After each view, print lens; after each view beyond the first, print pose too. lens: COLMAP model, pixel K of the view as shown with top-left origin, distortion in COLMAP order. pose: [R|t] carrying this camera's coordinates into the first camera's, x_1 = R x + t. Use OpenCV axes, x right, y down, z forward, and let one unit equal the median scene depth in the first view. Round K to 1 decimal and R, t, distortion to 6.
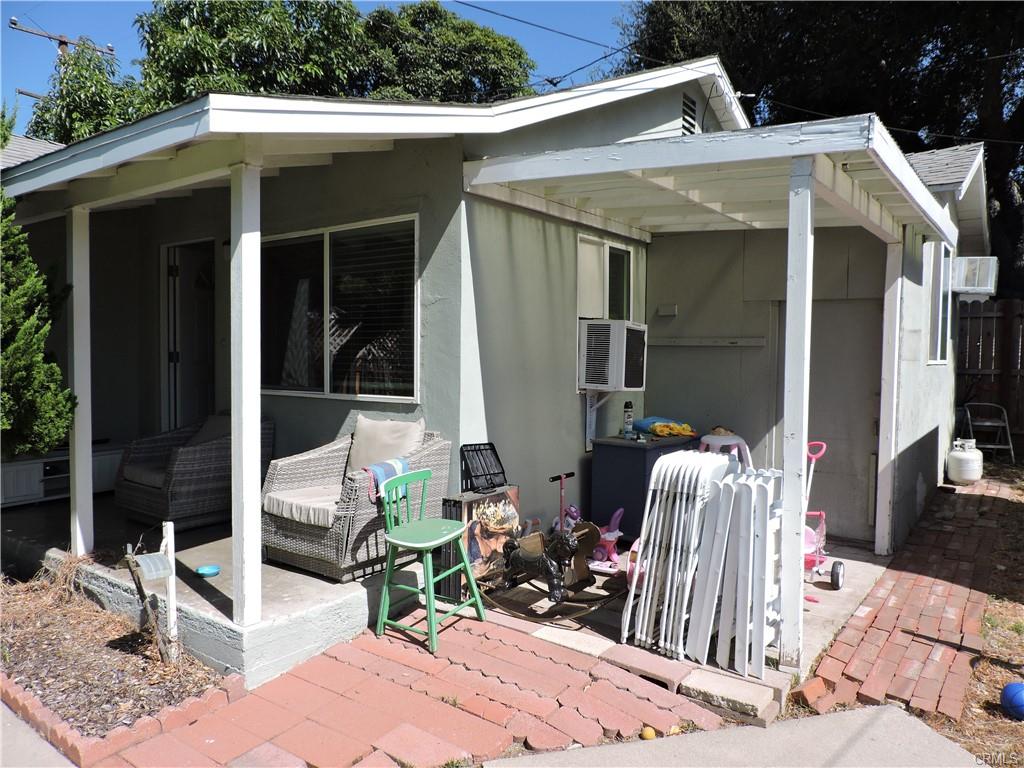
lens RADIAL K [[725.3, 0, 509.8], [0, 725.3, 383.8], [0, 0, 1]] dist [-0.028180, 0.009865]
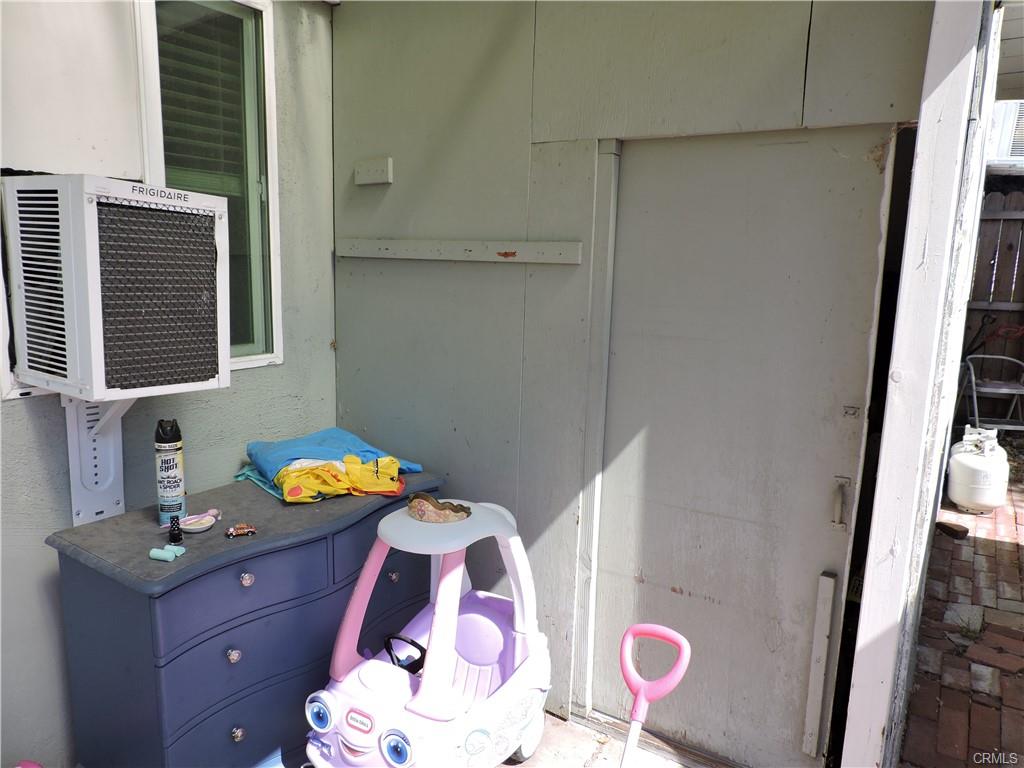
lens RADIAL K [[725.3, 0, 513.4], [0, 725.3, 381.2], [0, 0, 1]] dist [-0.028180, 0.009865]
pose [[0.997341, 0.006468, 0.072585, 0.274984], [-0.015588, 0.991934, 0.125791, -0.036831], [-0.071186, -0.126588, 0.989398, 0.586835]]
